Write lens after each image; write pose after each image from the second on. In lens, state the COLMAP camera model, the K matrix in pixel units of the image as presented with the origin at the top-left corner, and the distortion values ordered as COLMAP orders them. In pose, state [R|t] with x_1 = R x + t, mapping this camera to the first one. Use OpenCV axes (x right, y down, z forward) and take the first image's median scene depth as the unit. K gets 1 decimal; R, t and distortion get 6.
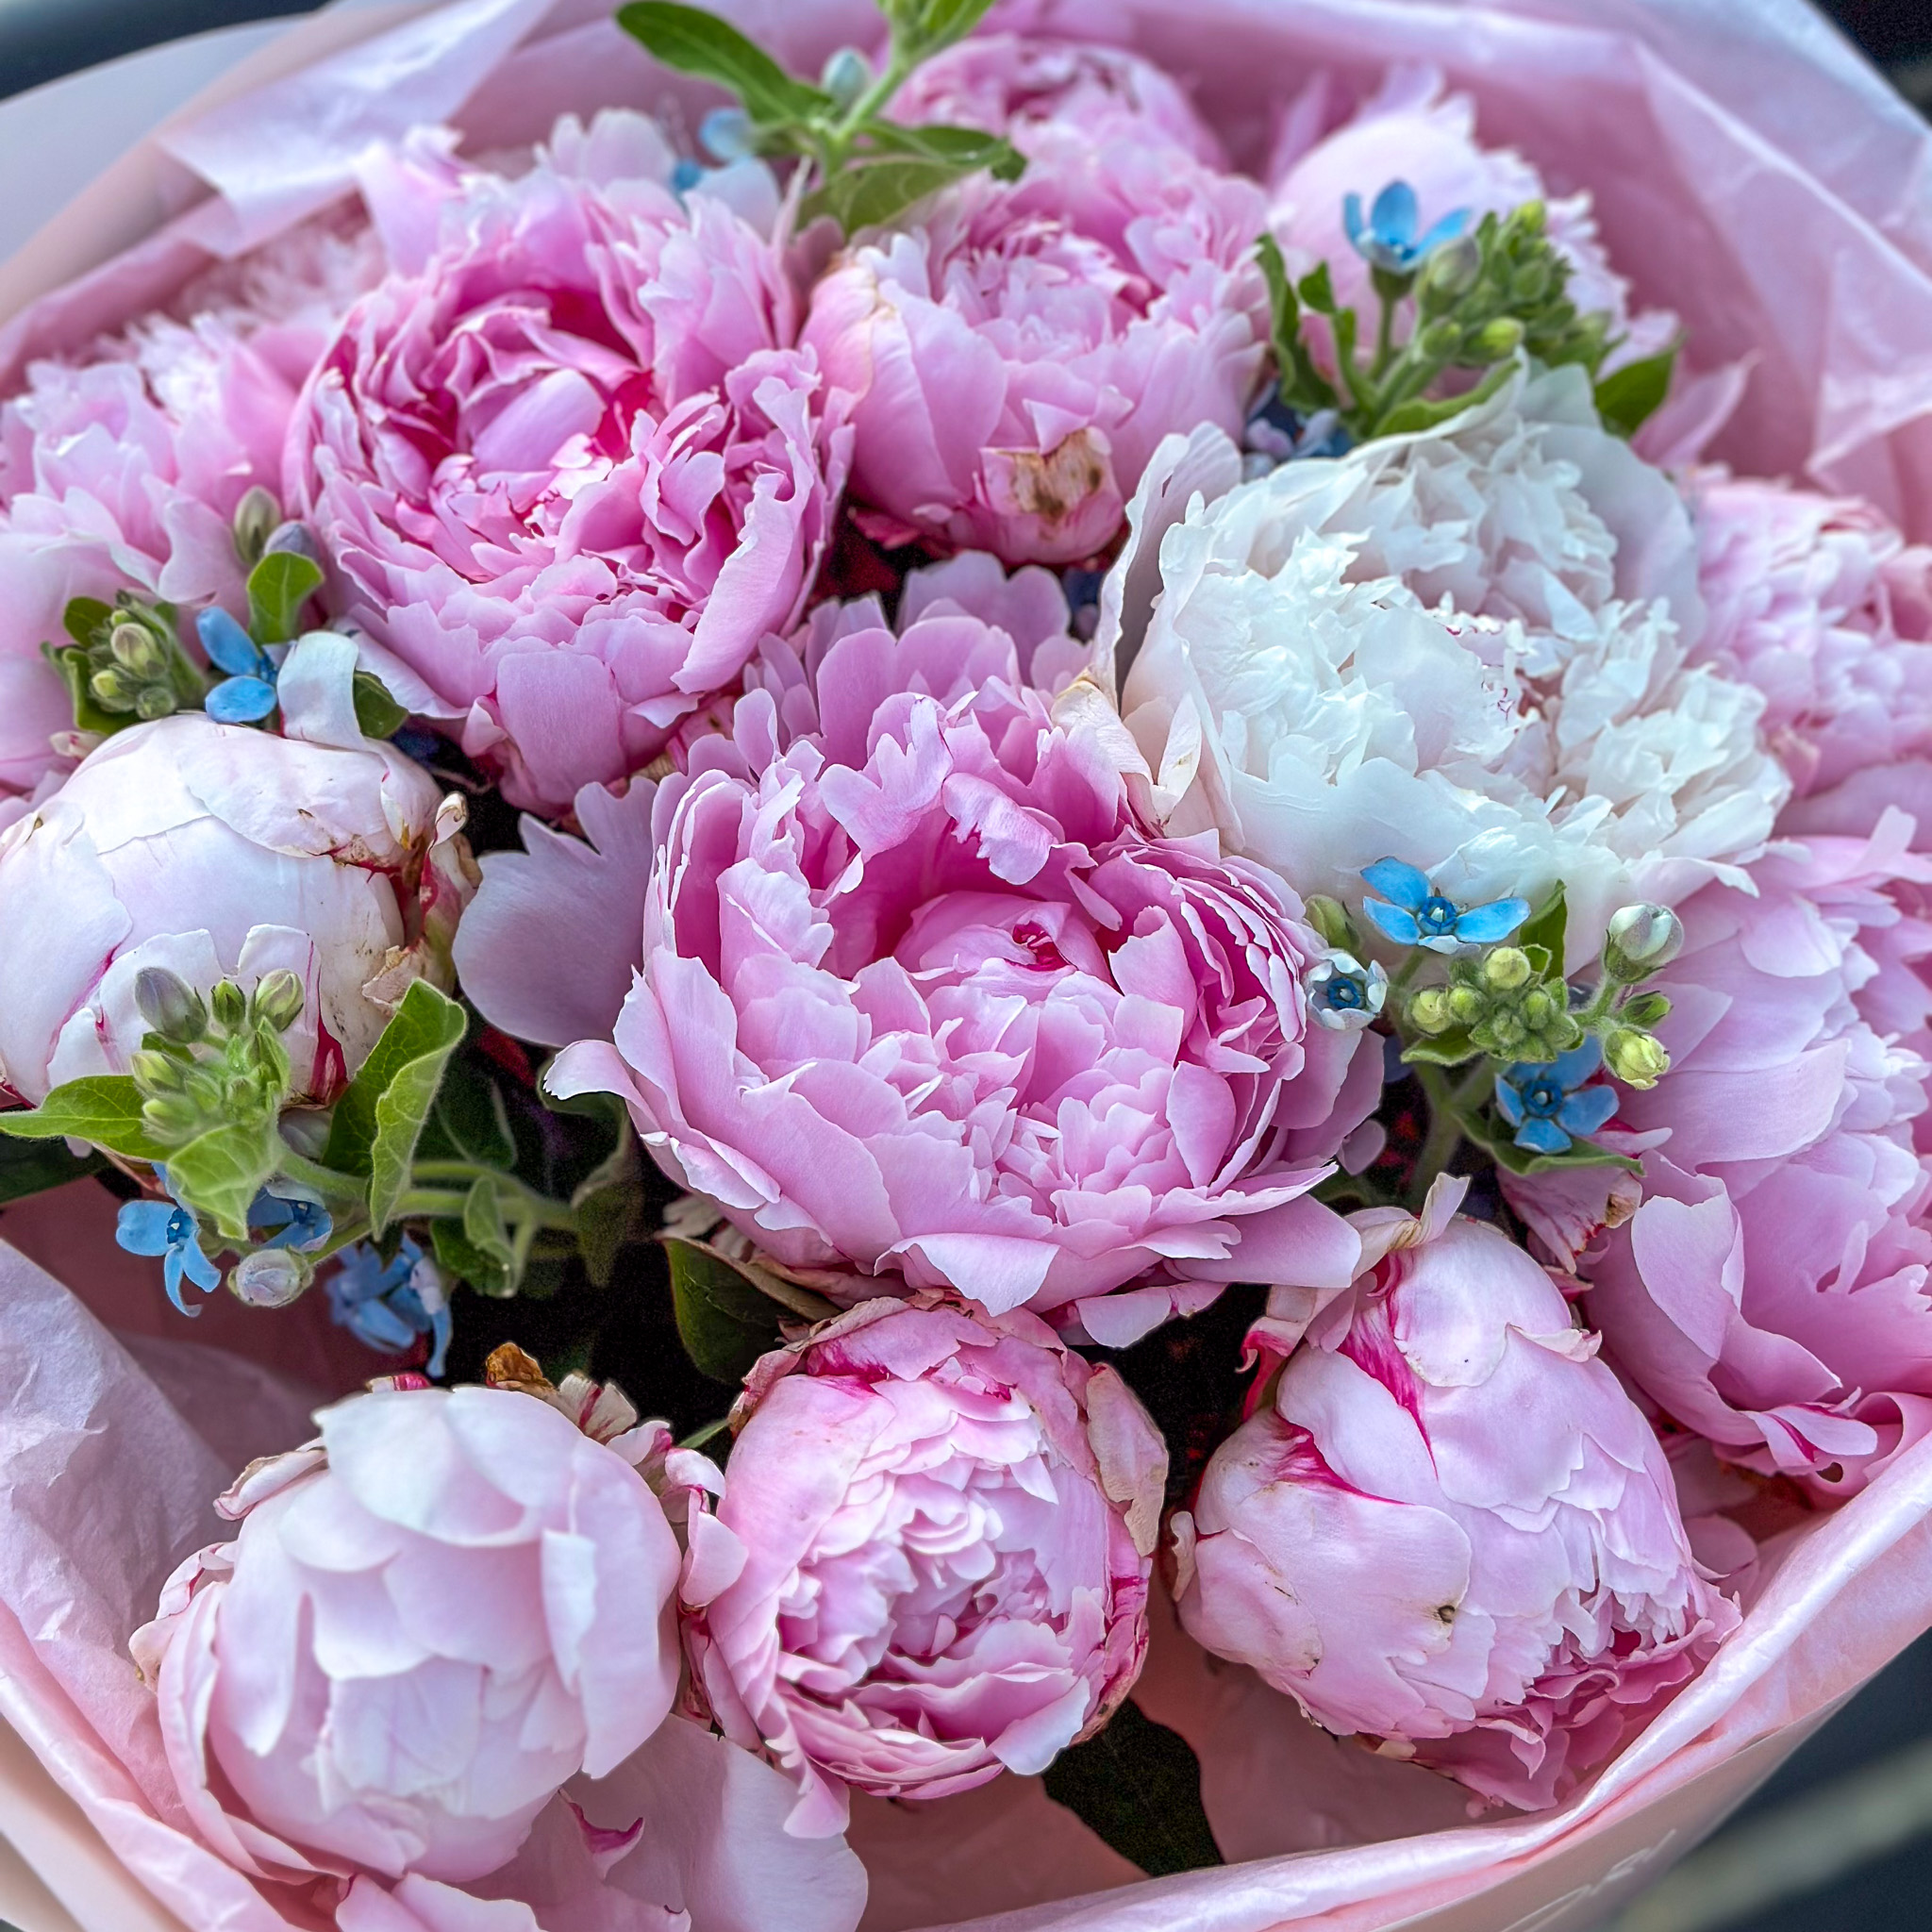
lens RADIAL K [[4016.2, 0, 966.0], [0, 4016.2, 966.0], [0, 0, 1]] dist [0.112902, -0.137994]
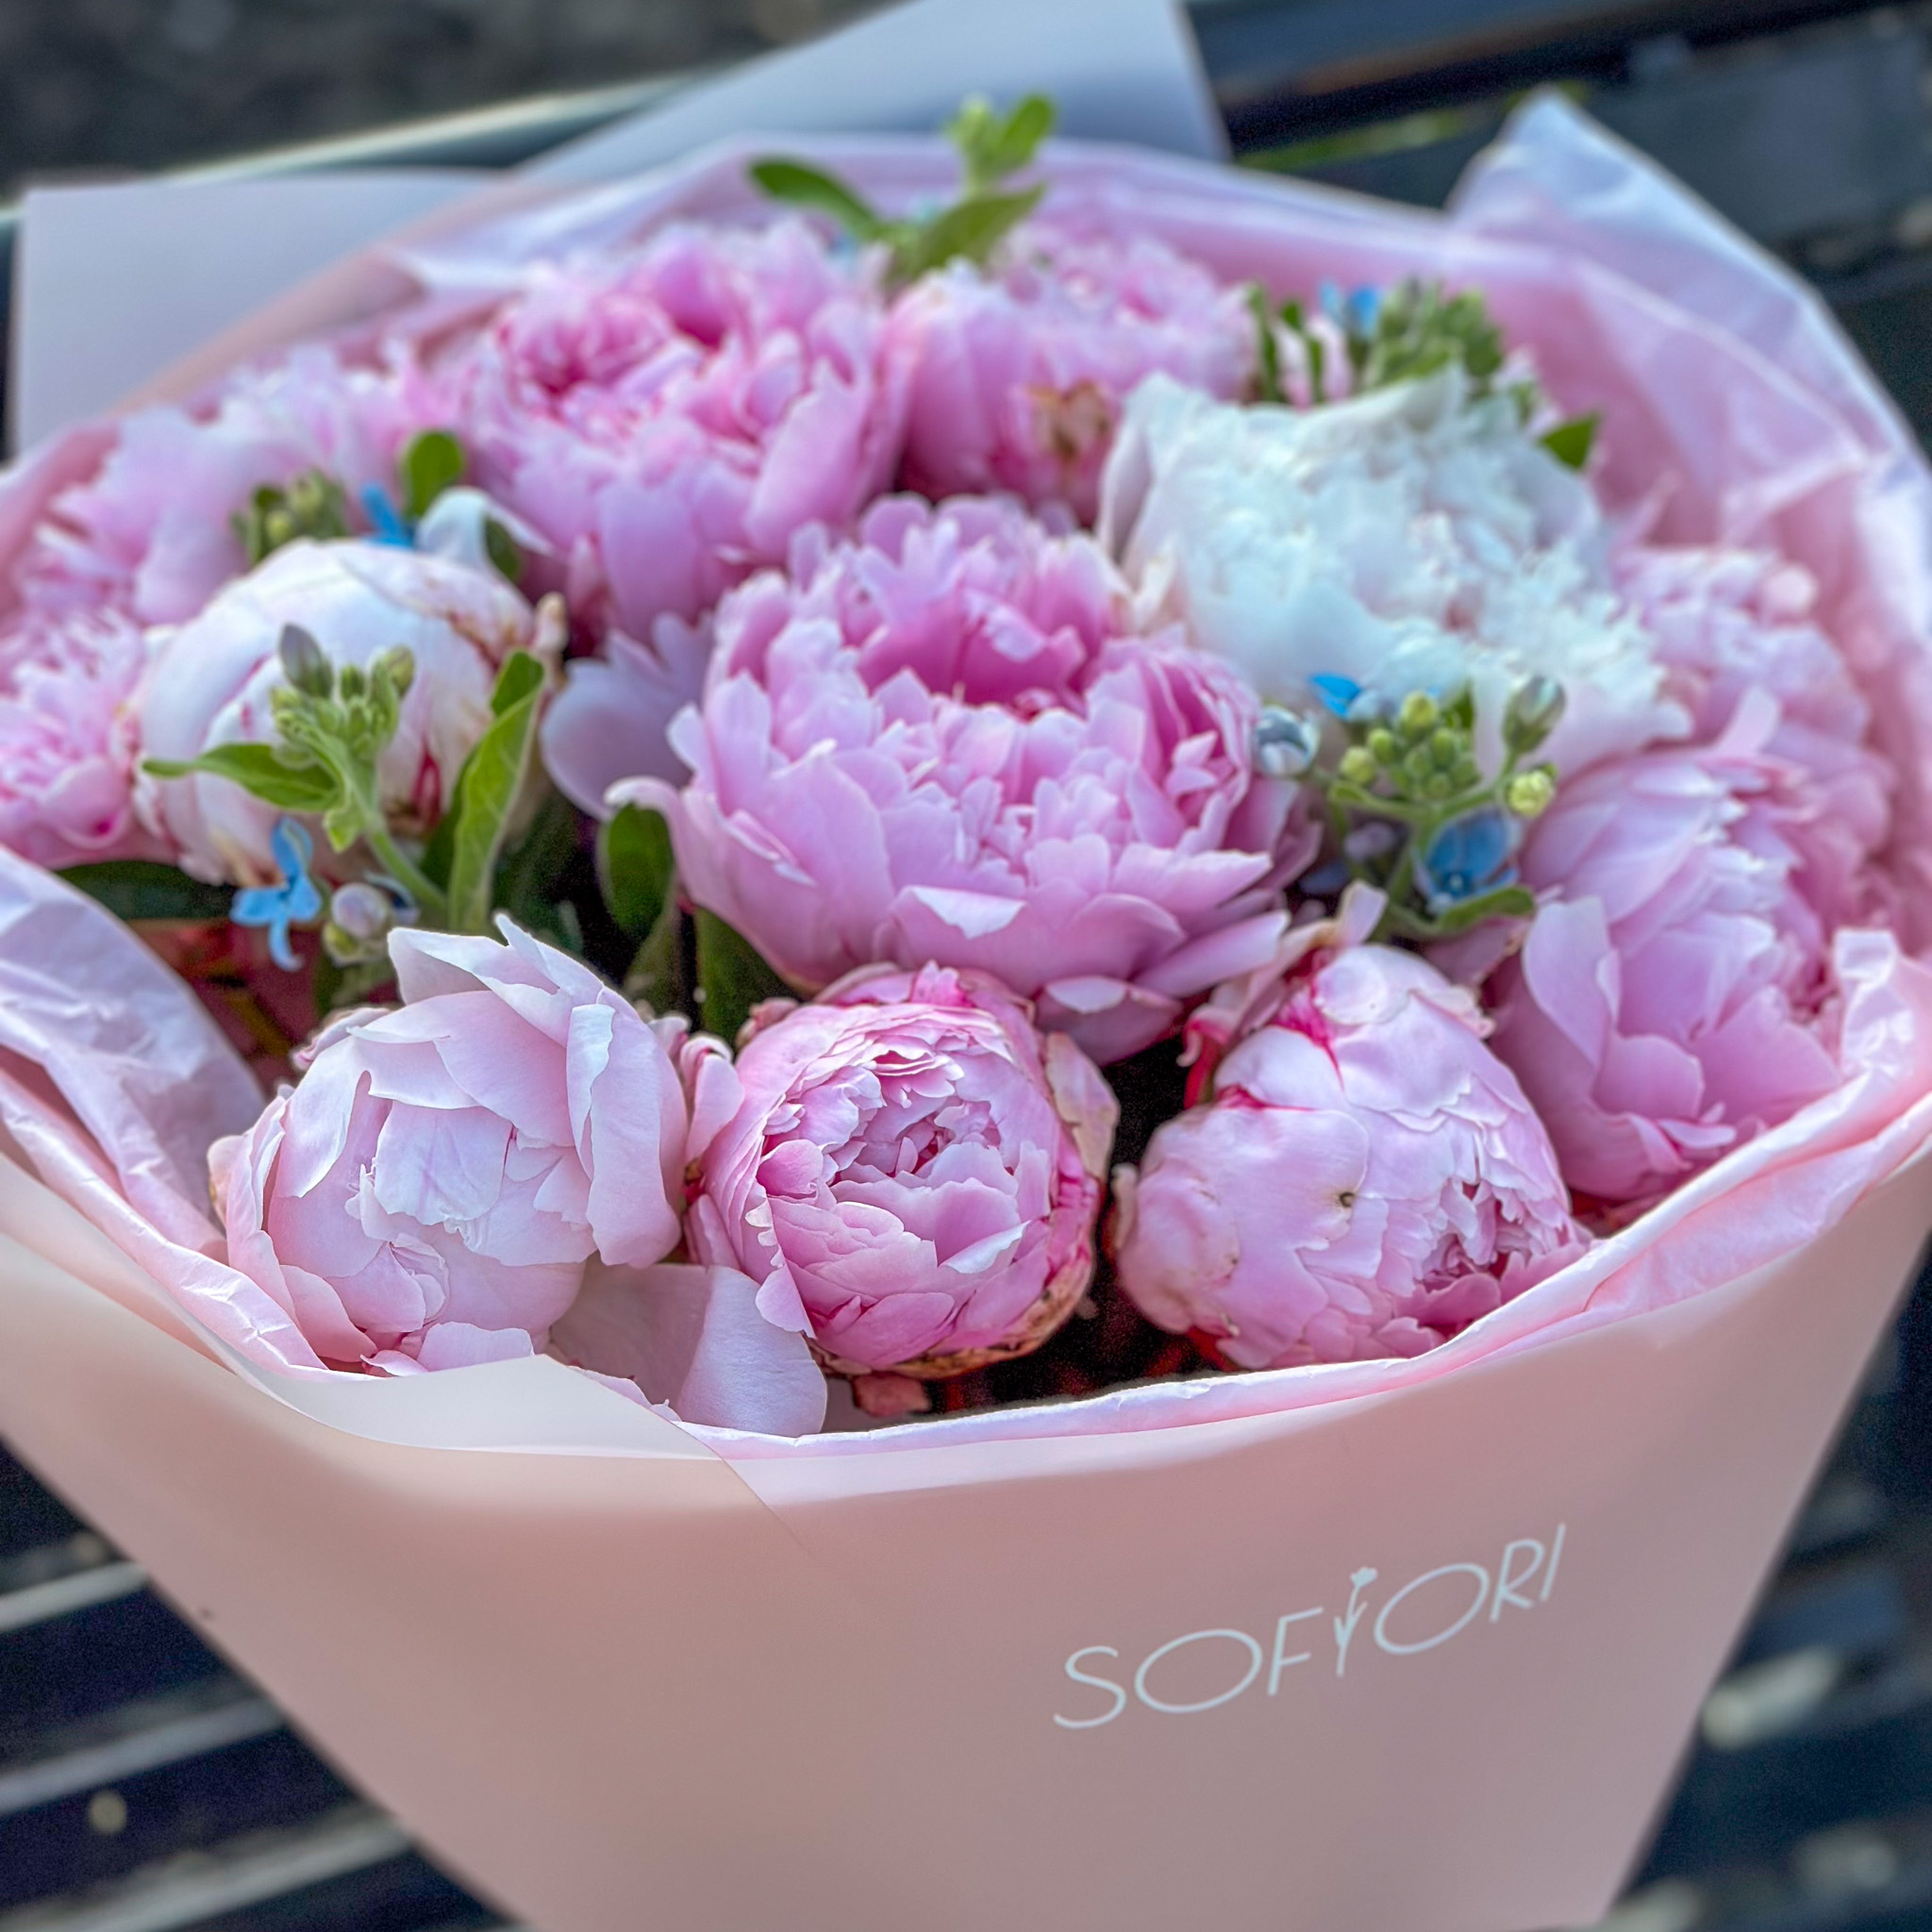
lens RADIAL K [[4016.2, 0, 966.0], [0, 4016.2, 966.0], [0, 0, 1]] dist [0.112902, -0.137994]
pose [[0.997703, 0.050457, -0.045198, 0.057787], [-0.062728, 0.940029, -0.335277, 0.474422], [0.025570, 0.337342, 0.941035, -0.098820]]
